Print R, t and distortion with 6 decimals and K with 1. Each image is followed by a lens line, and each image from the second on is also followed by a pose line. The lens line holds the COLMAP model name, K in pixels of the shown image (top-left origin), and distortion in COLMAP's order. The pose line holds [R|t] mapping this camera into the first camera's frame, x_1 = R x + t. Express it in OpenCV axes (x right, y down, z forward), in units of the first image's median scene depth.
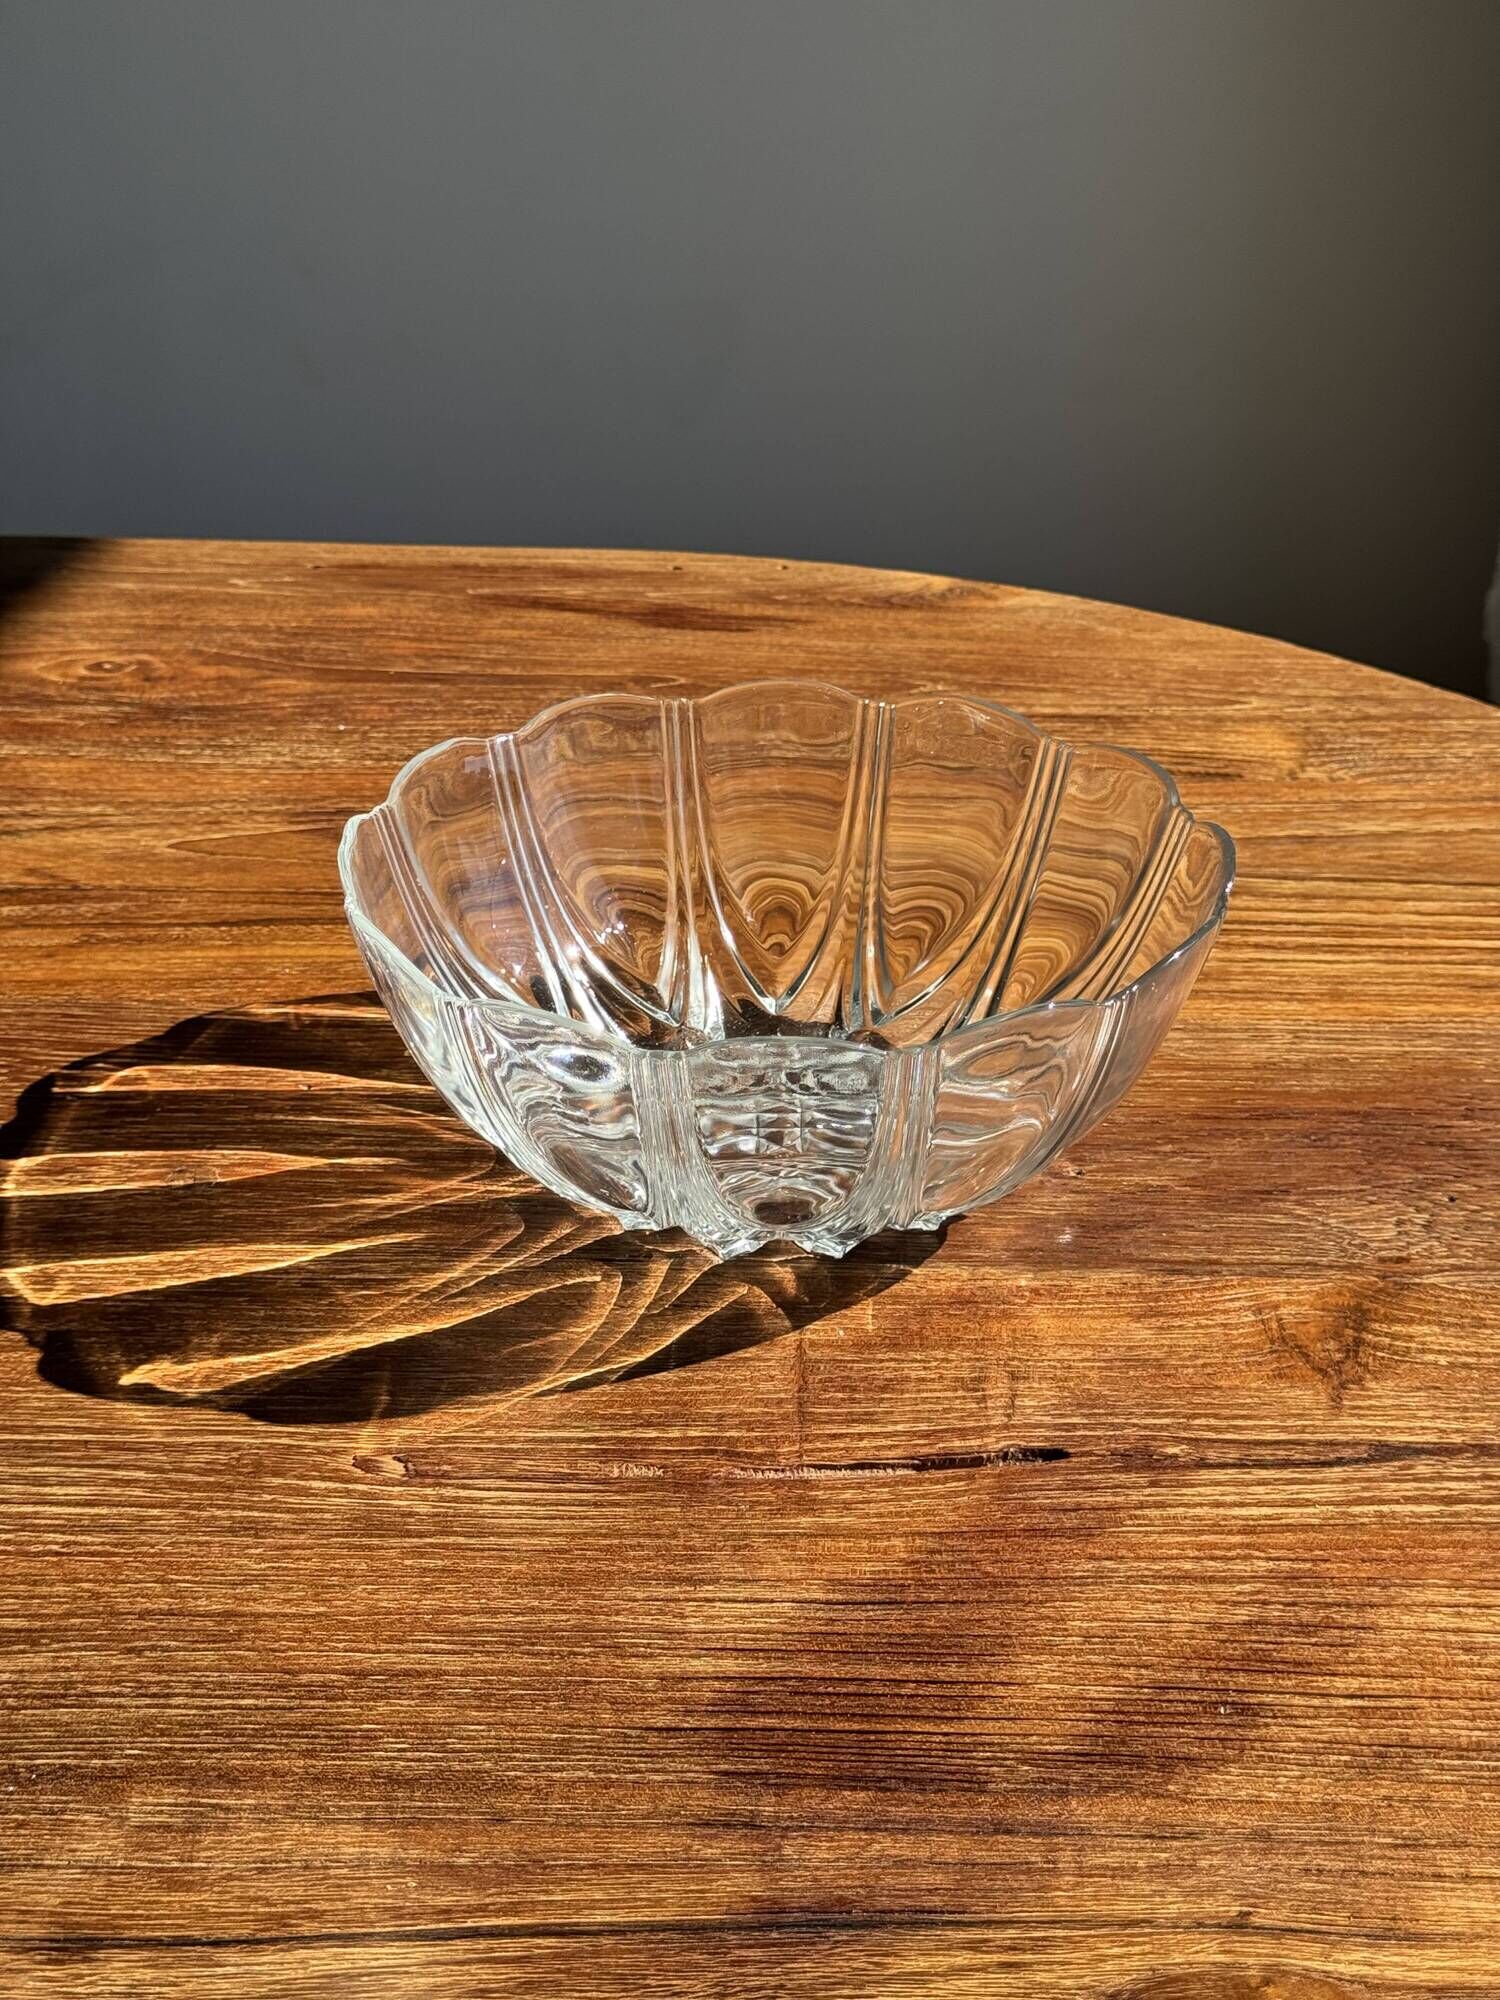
lens RADIAL K [[2790.6, 0, 741.7], [0, 2790.6, 974.7], [0, 0, 1]] dist [0.109031, 0.000000]
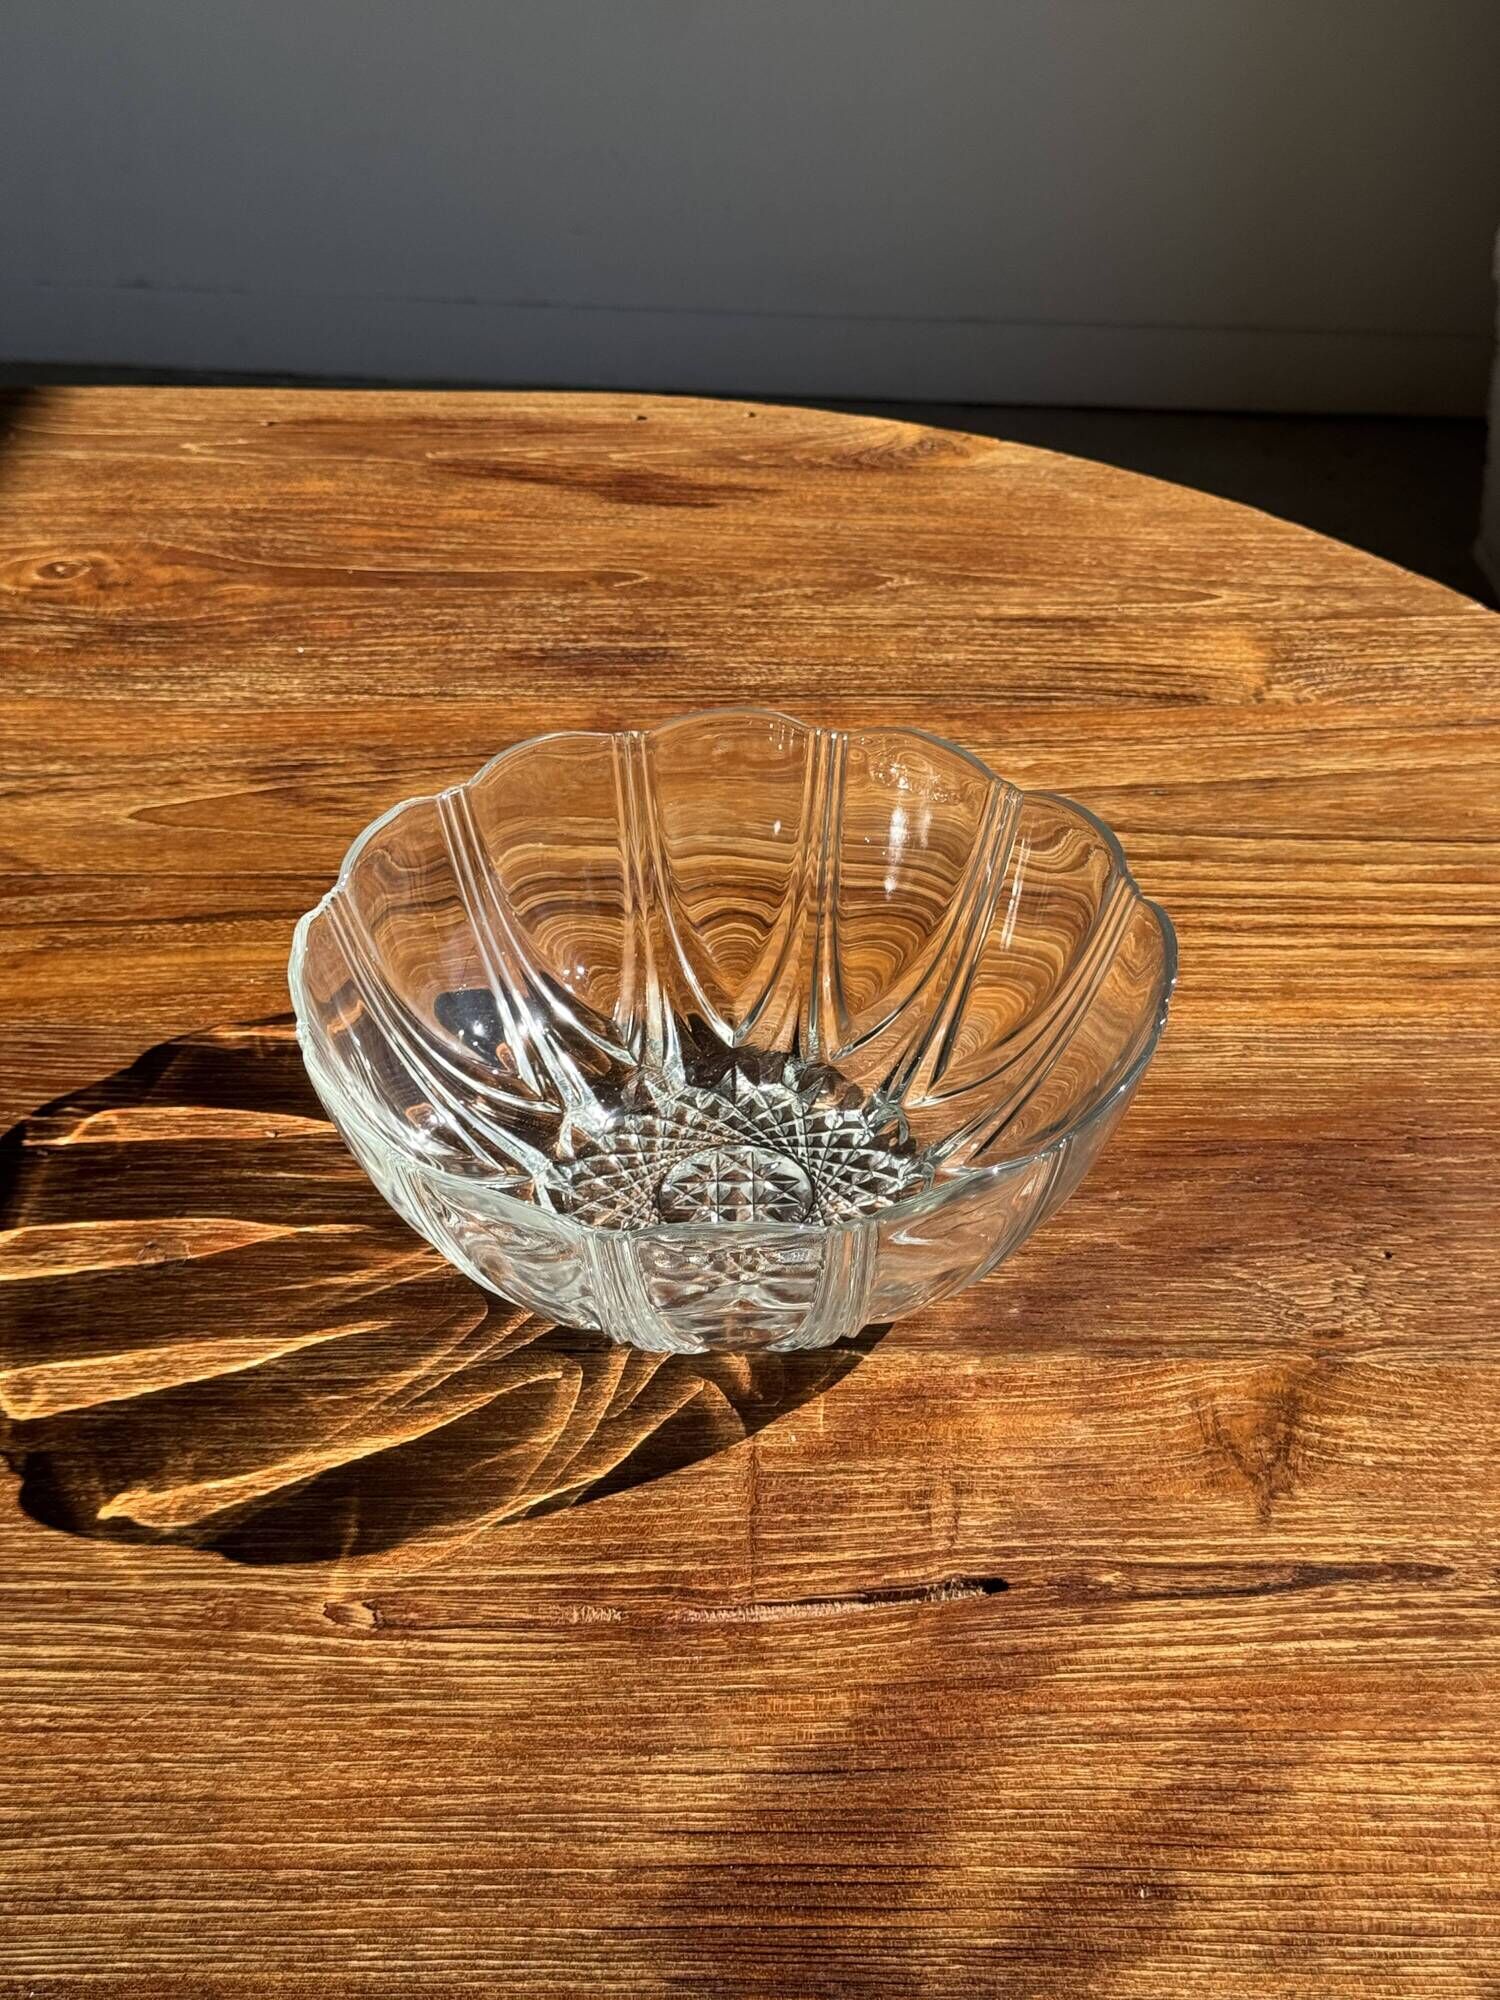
lens RADIAL K [[2790.6, 0, 770.5], [0, 2790.6, 963.7], [0, 0, 1]] dist [0.109031, 0.000000]
pose [[0.999799, -0.019969, 0.001526, 0.029896], [0.019373, 0.983632, 0.179145, -0.238678], [-0.005079, -0.179079, 0.983822, 0.008723]]
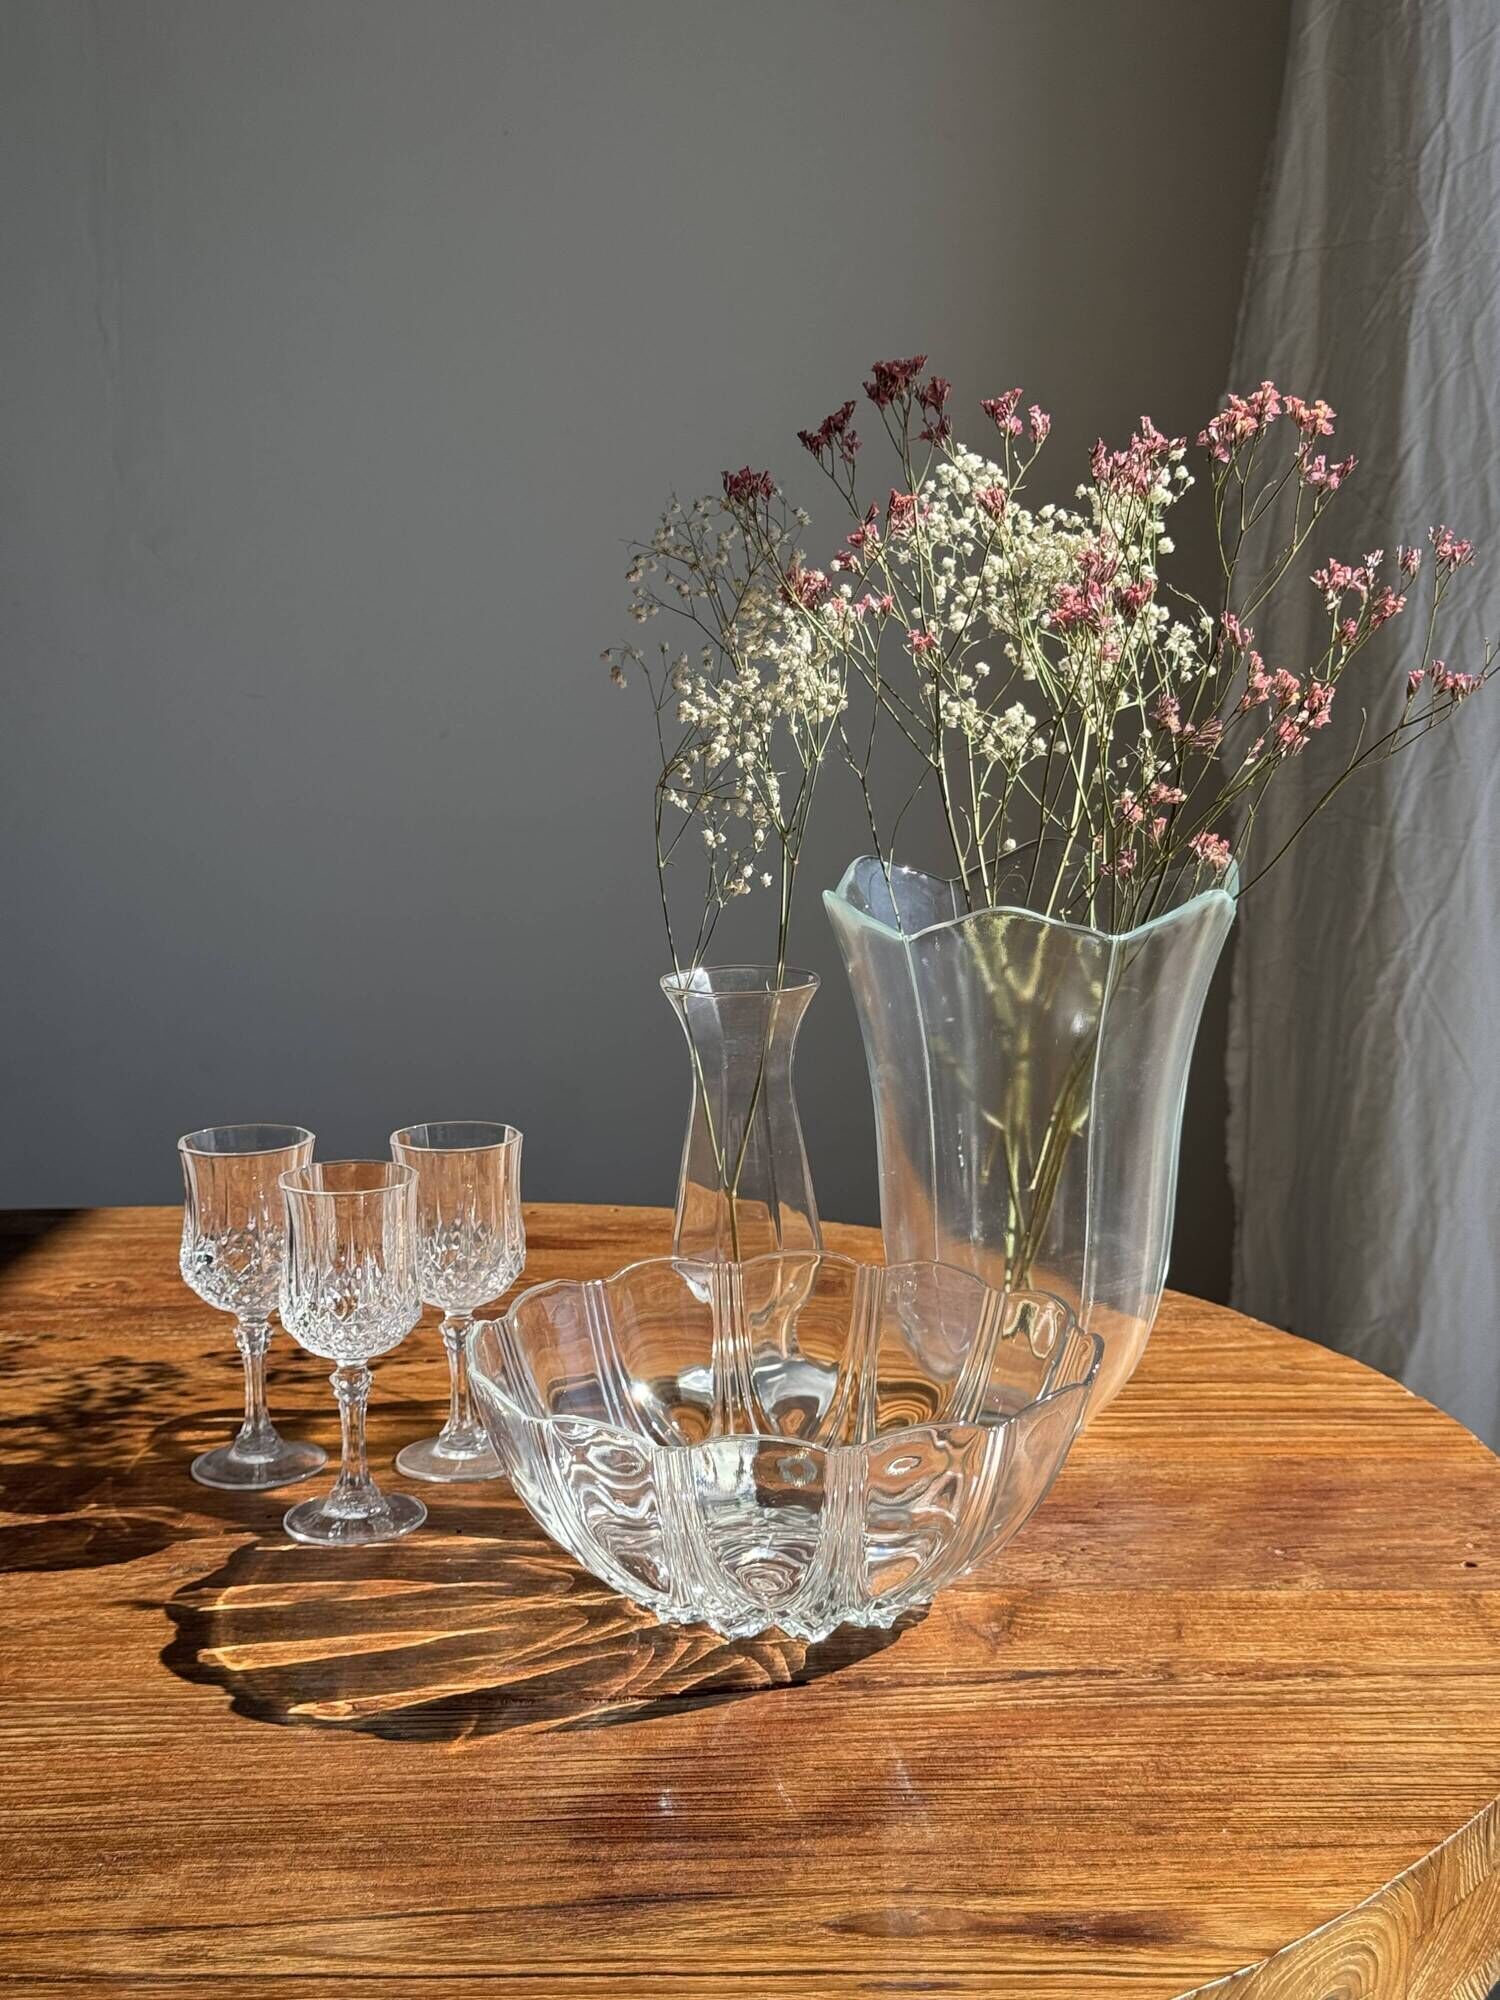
lens RADIAL K [[2790.6, 0, 744.7], [0, 2790.6, 1012.4], [0, 0, 1]] dist [0.109031, 0.000000]
pose [[0.998208, -0.019896, 0.056430, 0.006838], [0.034945, 0.959392, -0.279904, 0.235356], [-0.048569, 0.281375, 0.958368, -0.483972]]
